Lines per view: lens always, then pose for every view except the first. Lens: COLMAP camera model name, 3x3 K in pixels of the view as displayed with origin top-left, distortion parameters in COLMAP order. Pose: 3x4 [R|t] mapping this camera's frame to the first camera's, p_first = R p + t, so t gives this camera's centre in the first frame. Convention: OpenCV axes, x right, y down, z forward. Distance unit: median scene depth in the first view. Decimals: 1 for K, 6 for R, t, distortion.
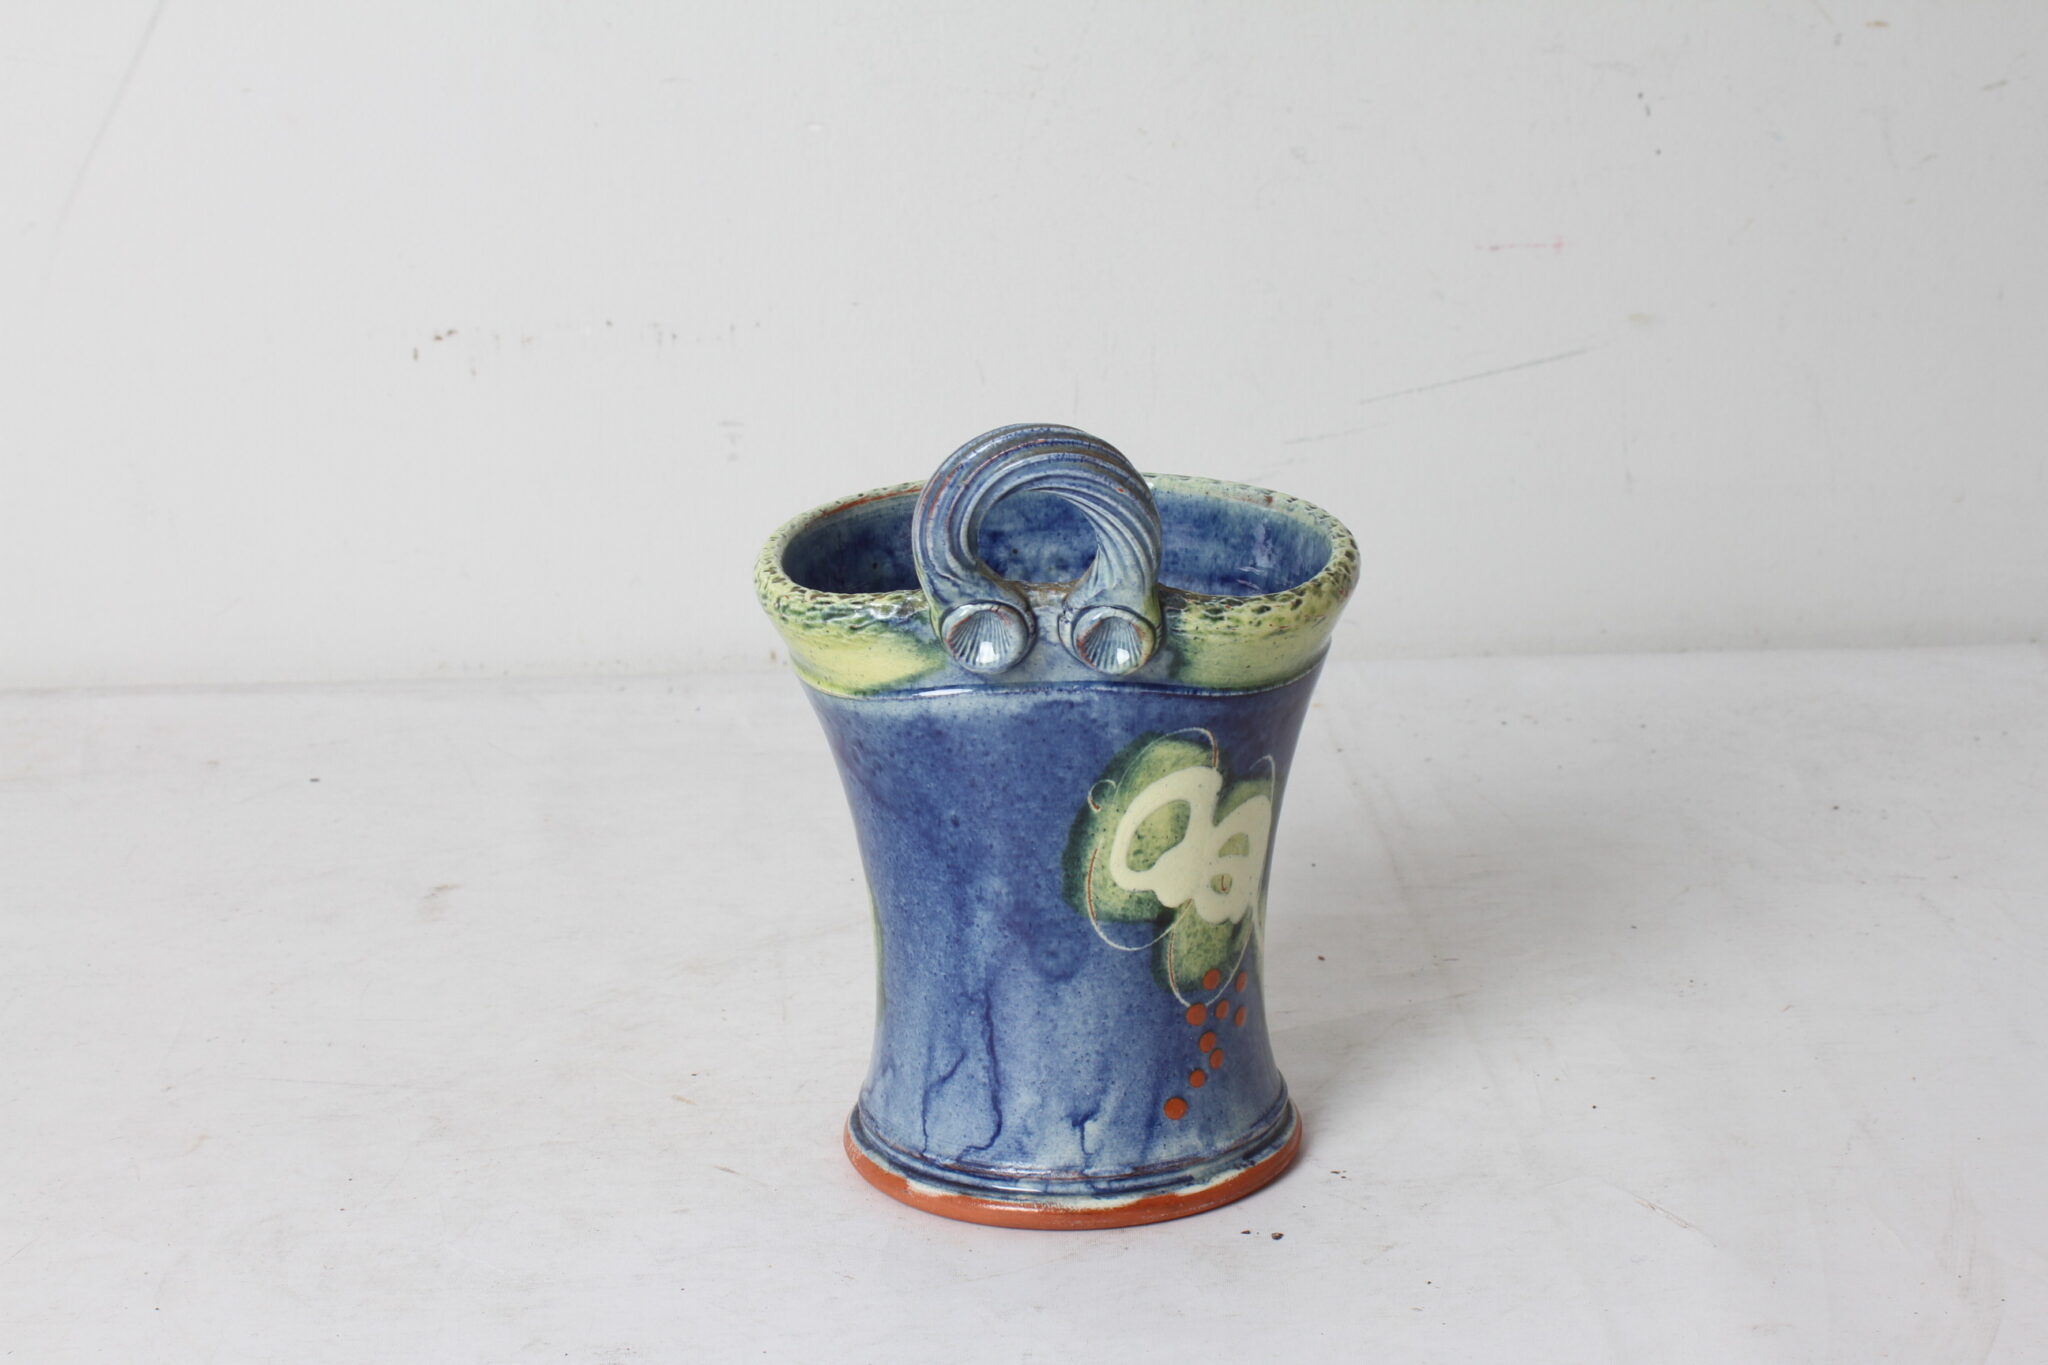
lens RADIAL K [[4218.0, 0, 1024.0], [0, 4218.0, 682.5], [0, 0, 1]] dist [-0.030718, 0.222310]
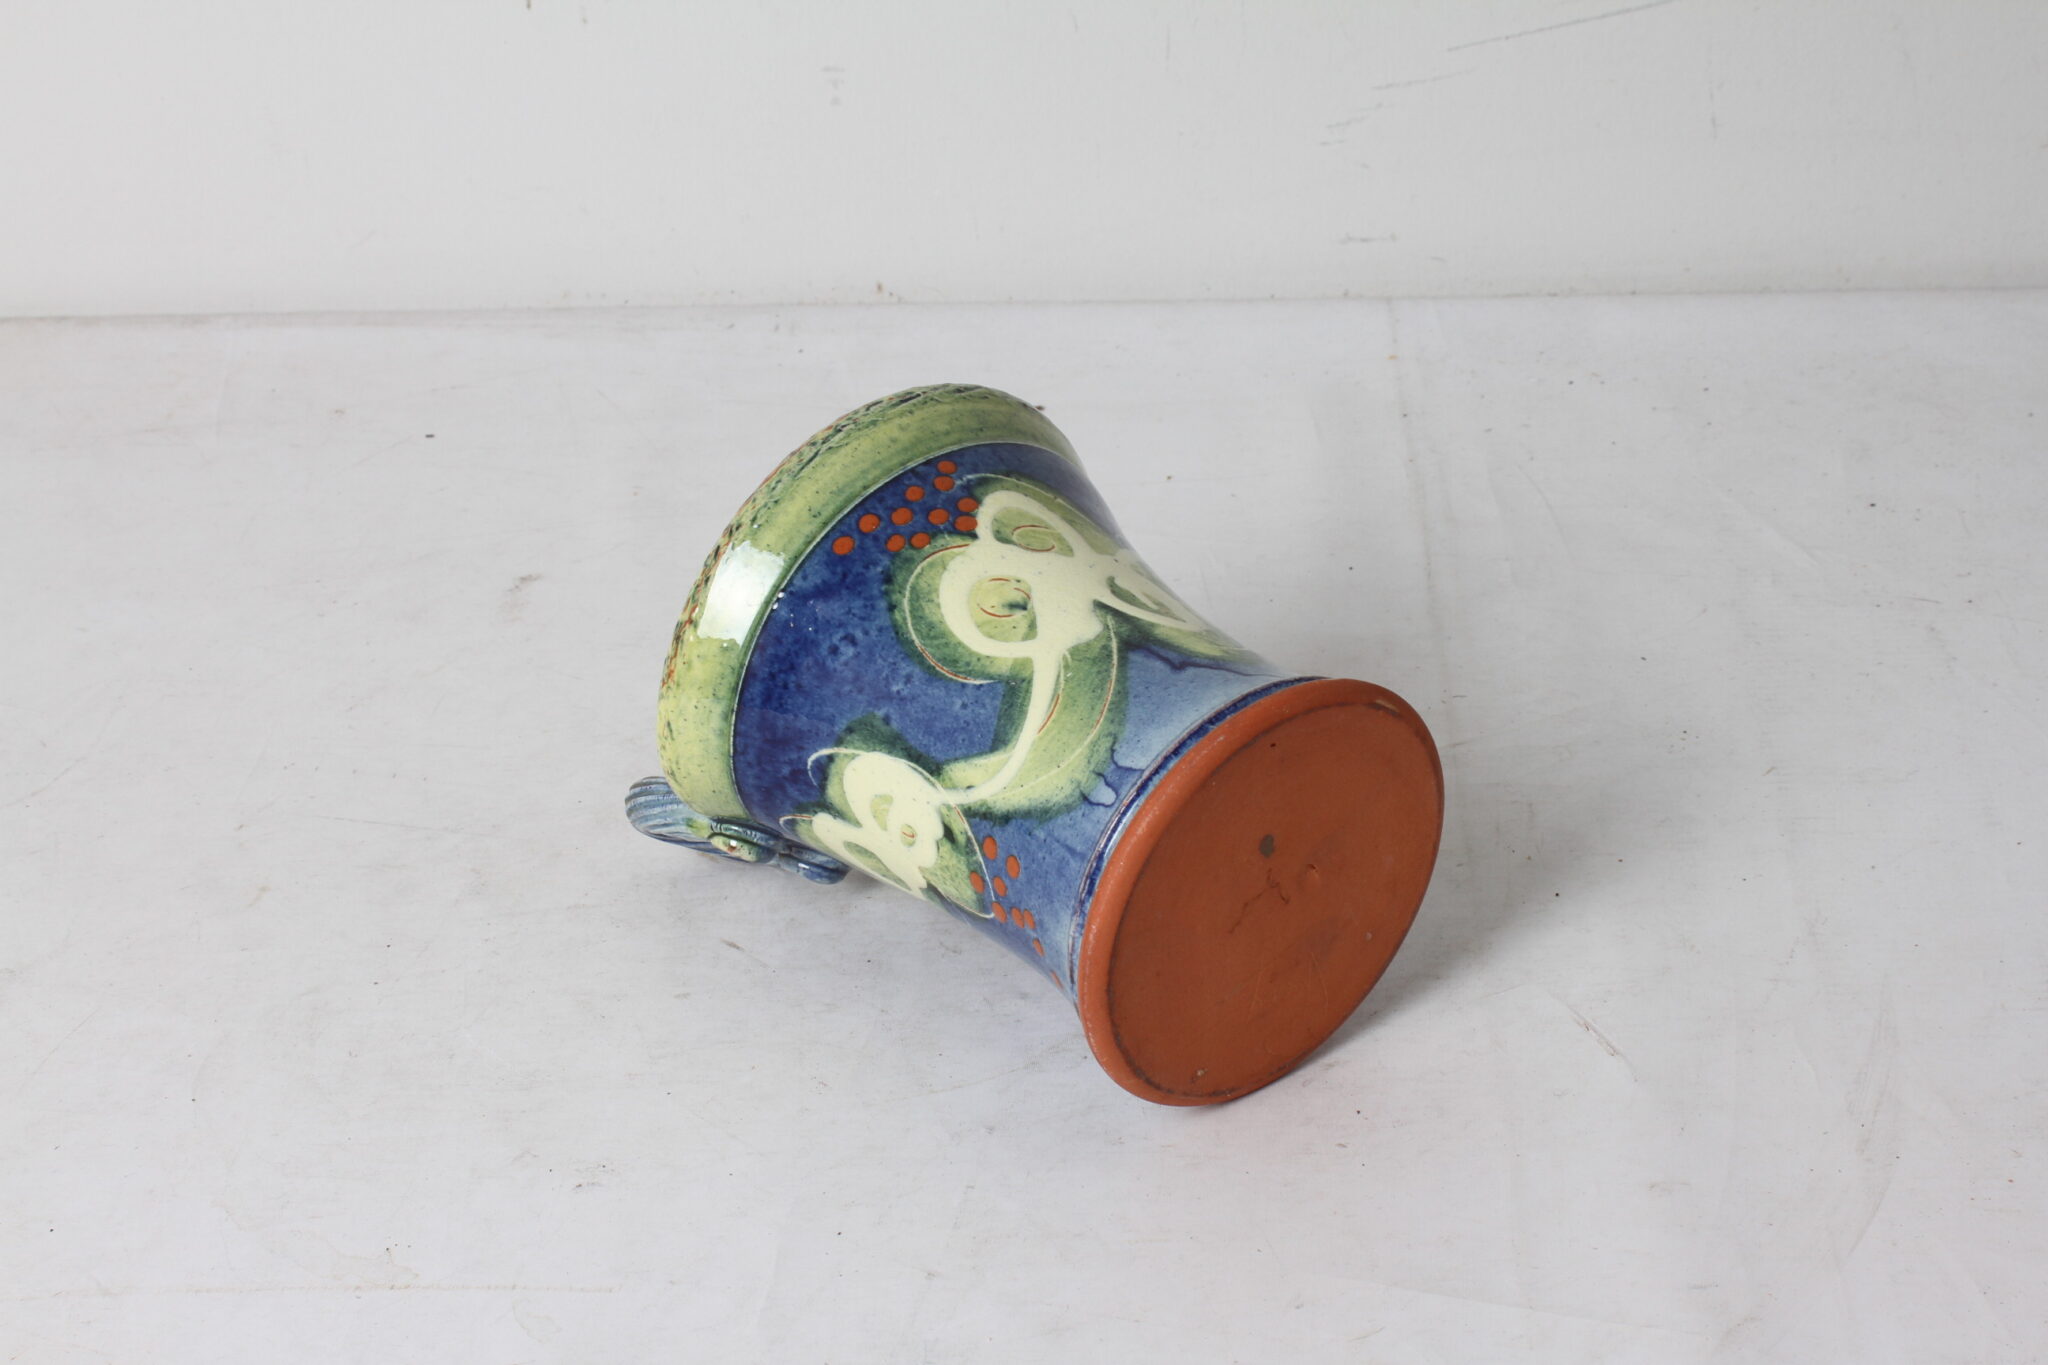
lens RADIAL K [[3984.4, 0, 1024.0], [0, 3984.4, 682.5], [0, 0, 1]] dist [-0.034102, 0.051174]
pose [[0.995616, 0.019569, -0.091464, 0.073713], [-0.000144, 0.978188, 0.207723, -0.124907], [0.093533, -0.206799, 0.973902, 0.026326]]
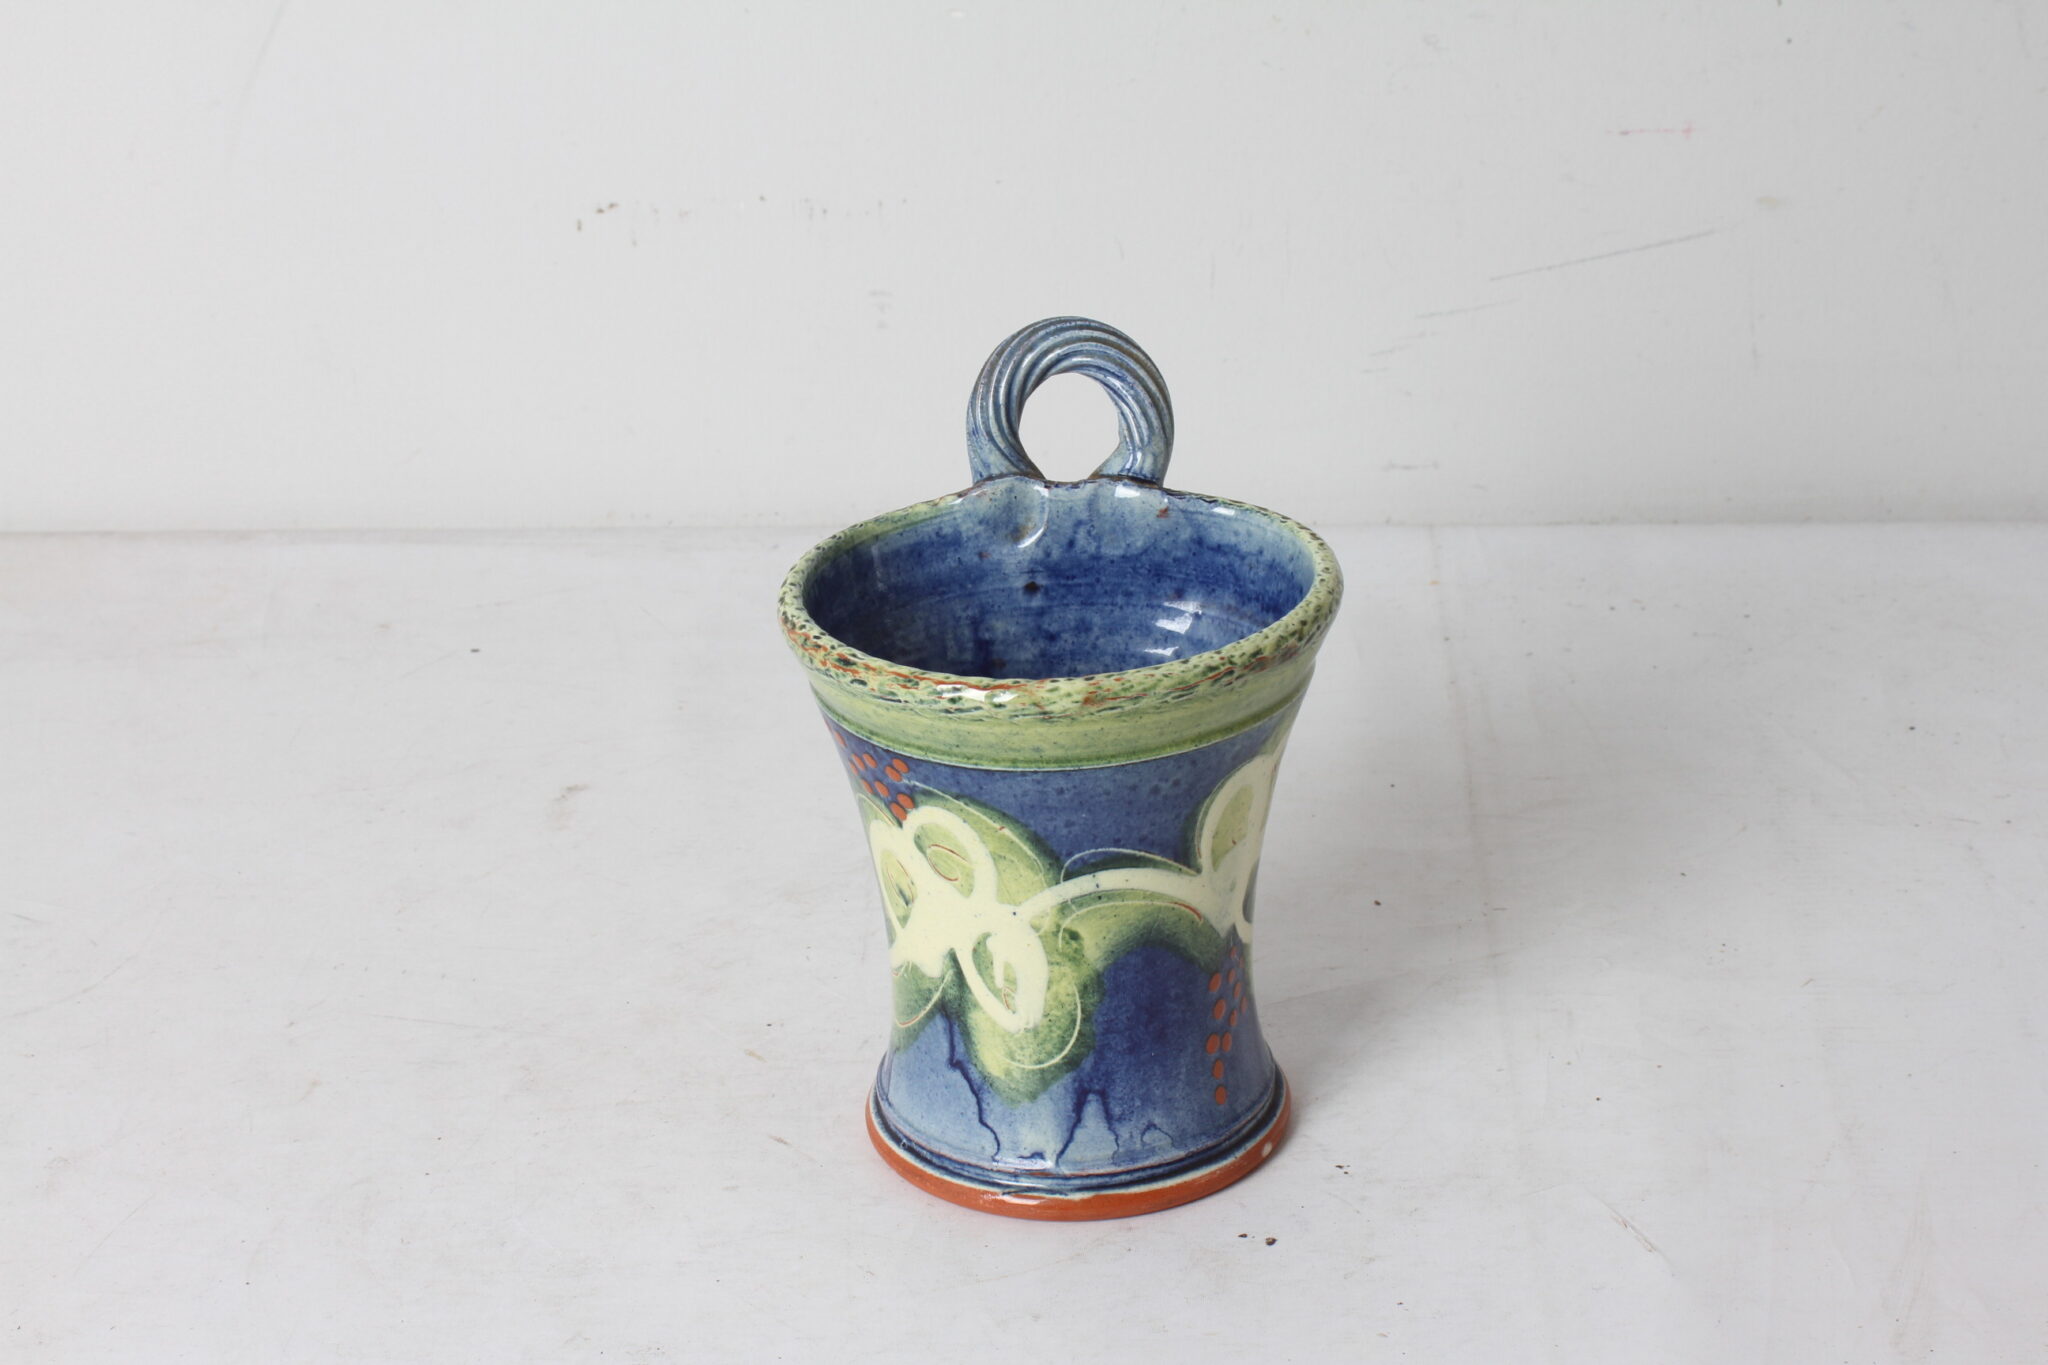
lens RADIAL K [[4204.3, 0, 1024.0], [0, 4204.3, 682.5], [0, 0, 1]] dist [-0.021048, 0.056681]
pose [[0.995011, 0.022834, -0.097121, 0.073327], [-0.009139, 0.990224, 0.139183, -0.118518], [0.099350, -0.137601, 0.985493, -0.033397]]
